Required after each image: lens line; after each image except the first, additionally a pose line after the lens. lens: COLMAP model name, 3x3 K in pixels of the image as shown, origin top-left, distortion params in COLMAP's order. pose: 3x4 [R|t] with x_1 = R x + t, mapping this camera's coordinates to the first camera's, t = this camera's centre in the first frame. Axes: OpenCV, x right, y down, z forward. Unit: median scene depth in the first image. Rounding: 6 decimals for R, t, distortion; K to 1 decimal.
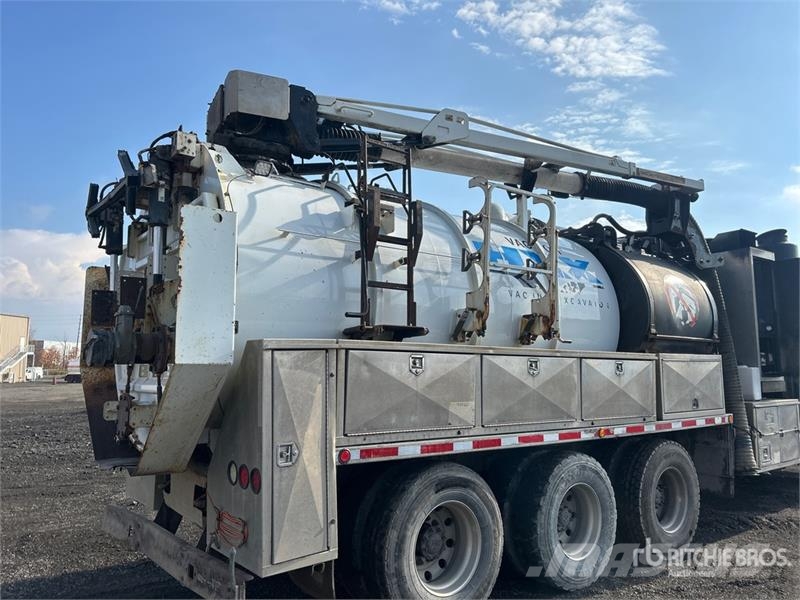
lens RADIAL K [[609.4, 0, 383.0], [0, 609.4, 300.6], [0, 0, 1]] dist [0.081772, -0.102011]
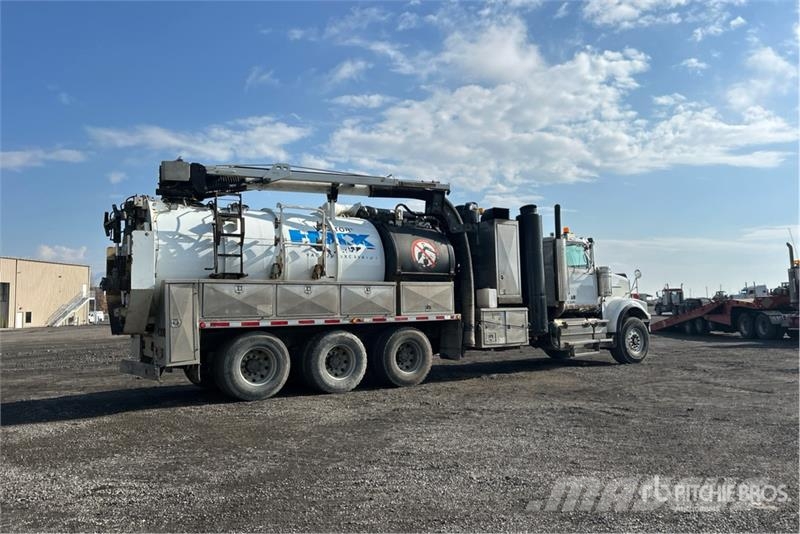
lens RADIAL K [[619.6, 0, 400.0], [0, 619.6, 267.0], [0, 0, 1]] dist [0.044687, -0.005594]
pose [[0.997831, -0.026566, -0.060228, 0.727837], [0.029225, 0.998617, 0.043701, -0.060108], [0.058984, -0.045366, 0.997228, -1.207716]]
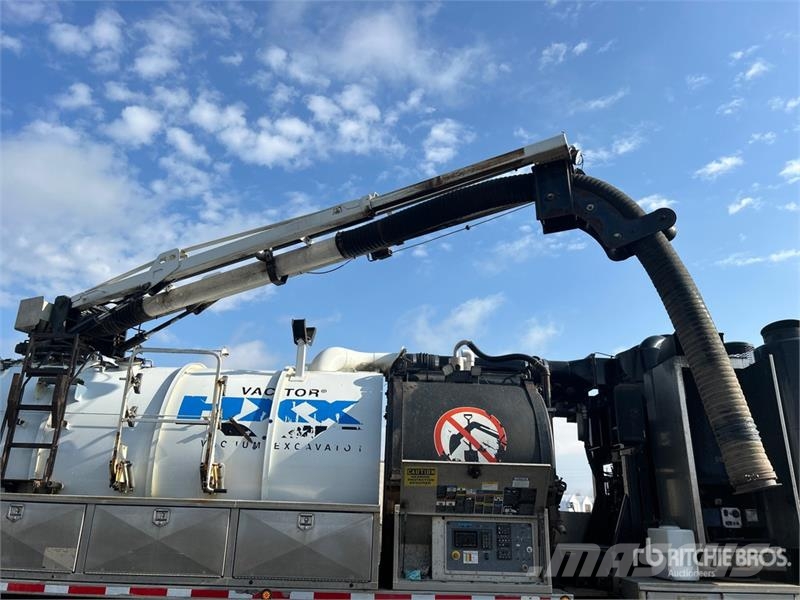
lens RADIAL K [[609.4, 0, 383.0], [0, 609.4, 300.6], [0, 0, 1]] dist [0.081772, -0.102011]
pose [[0.800794, -0.175647, -0.572606, 1.254494], [0.043043, 0.970437, -0.237486, 0.016495], [0.597391, 0.165531, 0.784680, 0.348073]]
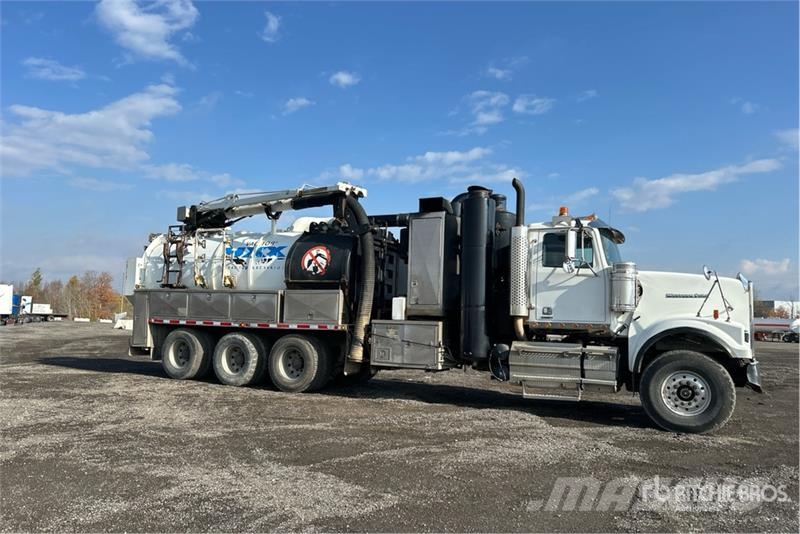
lens RADIAL K [[620.0, 0, 398.2], [0, 620.0, 293.4], [0, 0, 1]] dist [0.039774, -0.001158]
pose [[0.422182, -0.029479, -0.906032, 3.119634], [0.073662, 0.997281, 0.001877, 0.153882], [0.903513, -0.067533, 0.423206, 0.617121]]
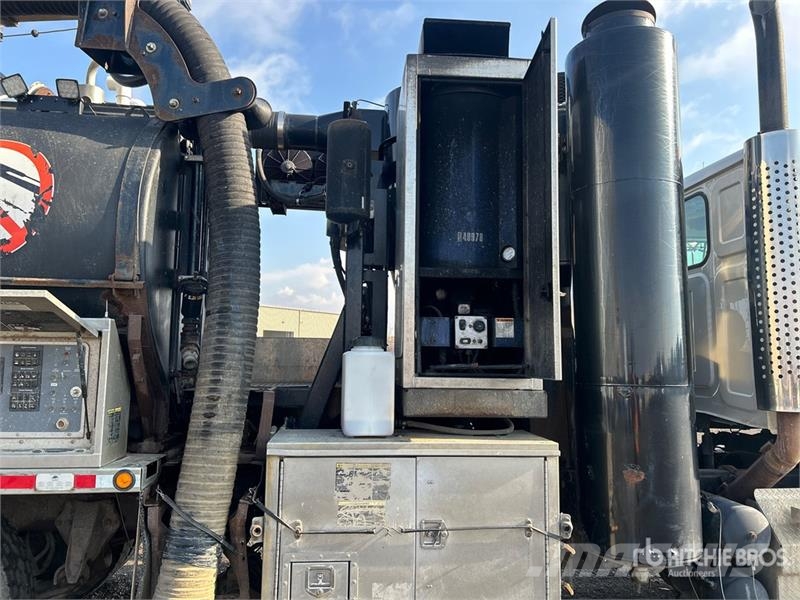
lens RADIAL K [[622.6, 0, 400.0], [0, 622.6, 300.0], [0, 0, 1]] dist [0.000431, -0.001116]
pose [[0.852567, -0.051649, -0.520059, 1.329223], [0.051179, 0.998573, -0.015270, 0.134681], [0.520106, -0.013598, 0.853994, 1.095631]]
